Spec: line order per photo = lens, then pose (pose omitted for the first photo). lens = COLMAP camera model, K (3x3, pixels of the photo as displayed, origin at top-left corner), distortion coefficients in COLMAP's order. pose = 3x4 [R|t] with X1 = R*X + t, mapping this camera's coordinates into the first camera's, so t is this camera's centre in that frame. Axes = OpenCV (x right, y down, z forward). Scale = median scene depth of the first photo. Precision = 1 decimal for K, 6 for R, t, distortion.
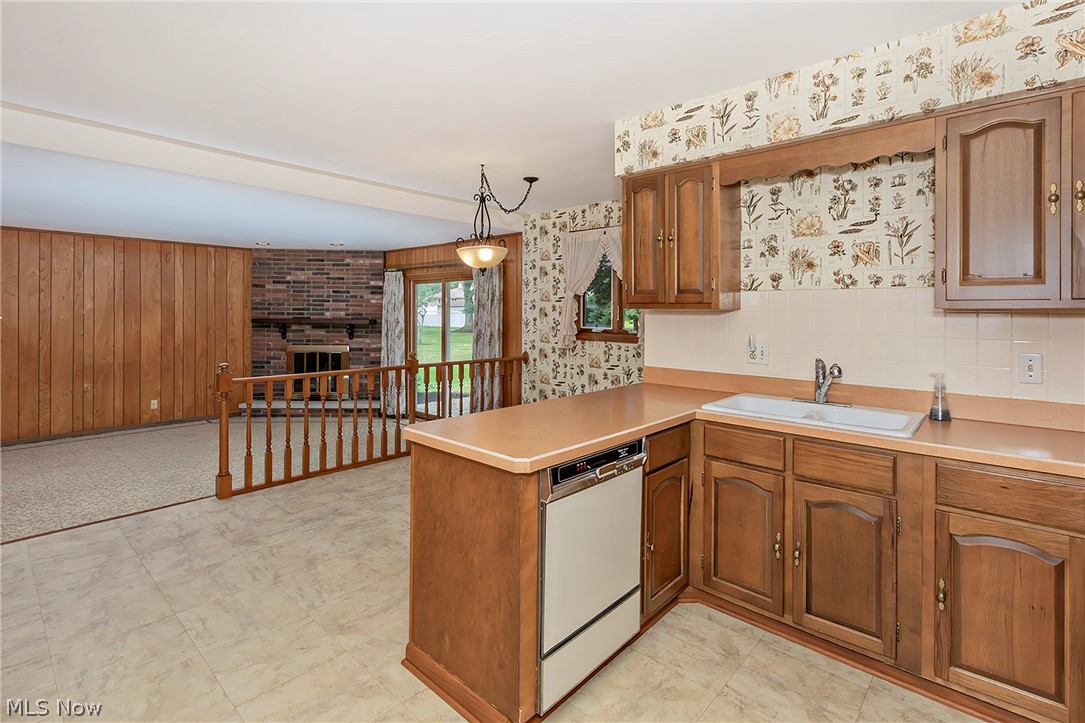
lens RADIAL K [[504.3, 0, 553.8], [0, 504.3, 325.2], [0, 0, 1]] dist [0.002526, 0.001215]
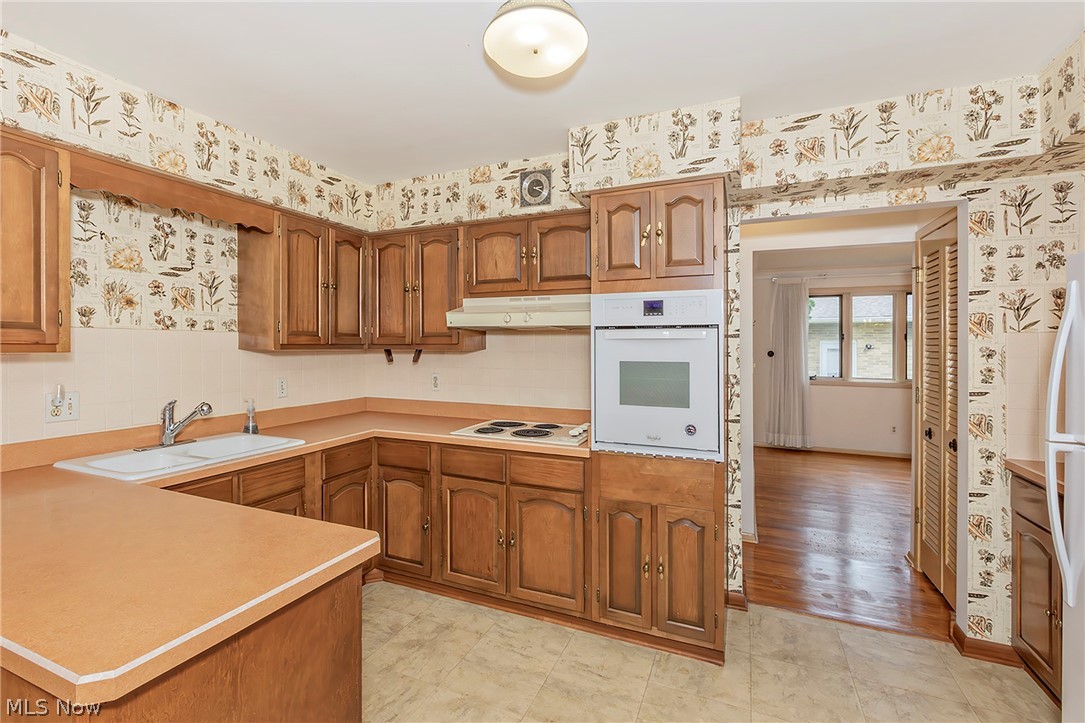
lens RADIAL K [[504.3, 0, 523.2], [0, 504.3, 345.7], [0, 0, 1]] dist [0.002526, 0.001215]
pose [[-0.299949, -0.009796, 0.953905, -0.367755], [0.024076, 0.999551, 0.017836, -0.024701], [-0.953651, 0.028316, -0.299579, 0.376287]]
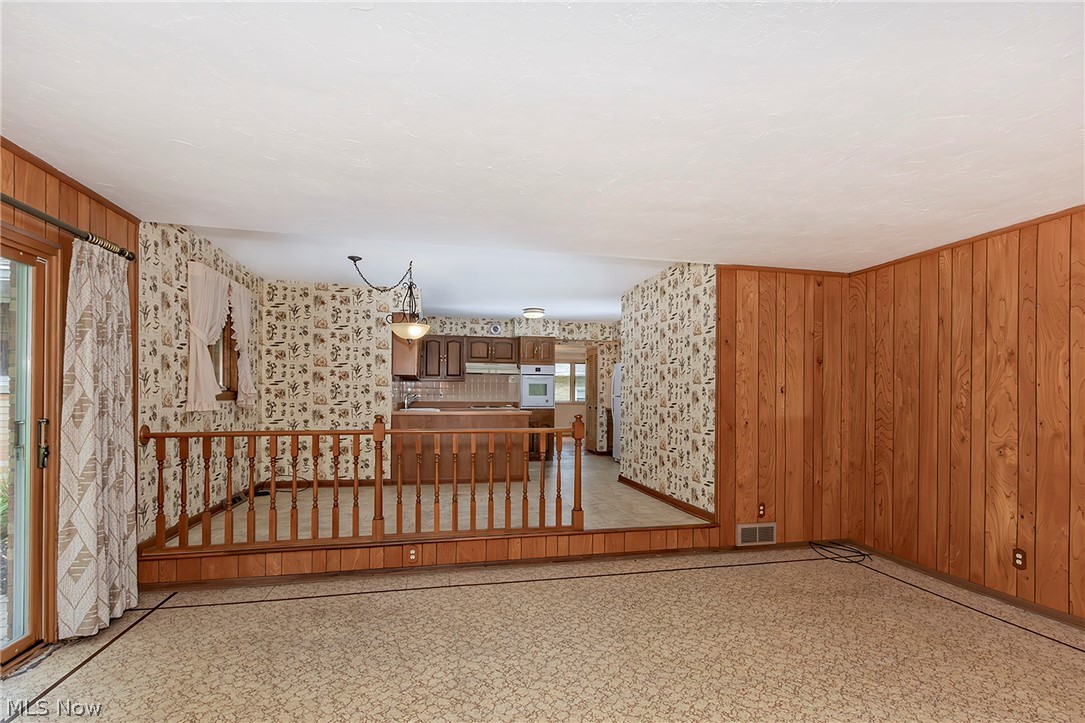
lens RADIAL K [[504.3, 0, 528.3], [0, 504.3, 405.7], [0, 0, 1]] dist [0.002526, 0.001215]
pose [[-0.791389, -0.021151, 0.610947, -1.149384], [0.007670, 0.998979, 0.044520, 0.004365], [-0.611264, 0.039919, -0.790419, 1.790321]]
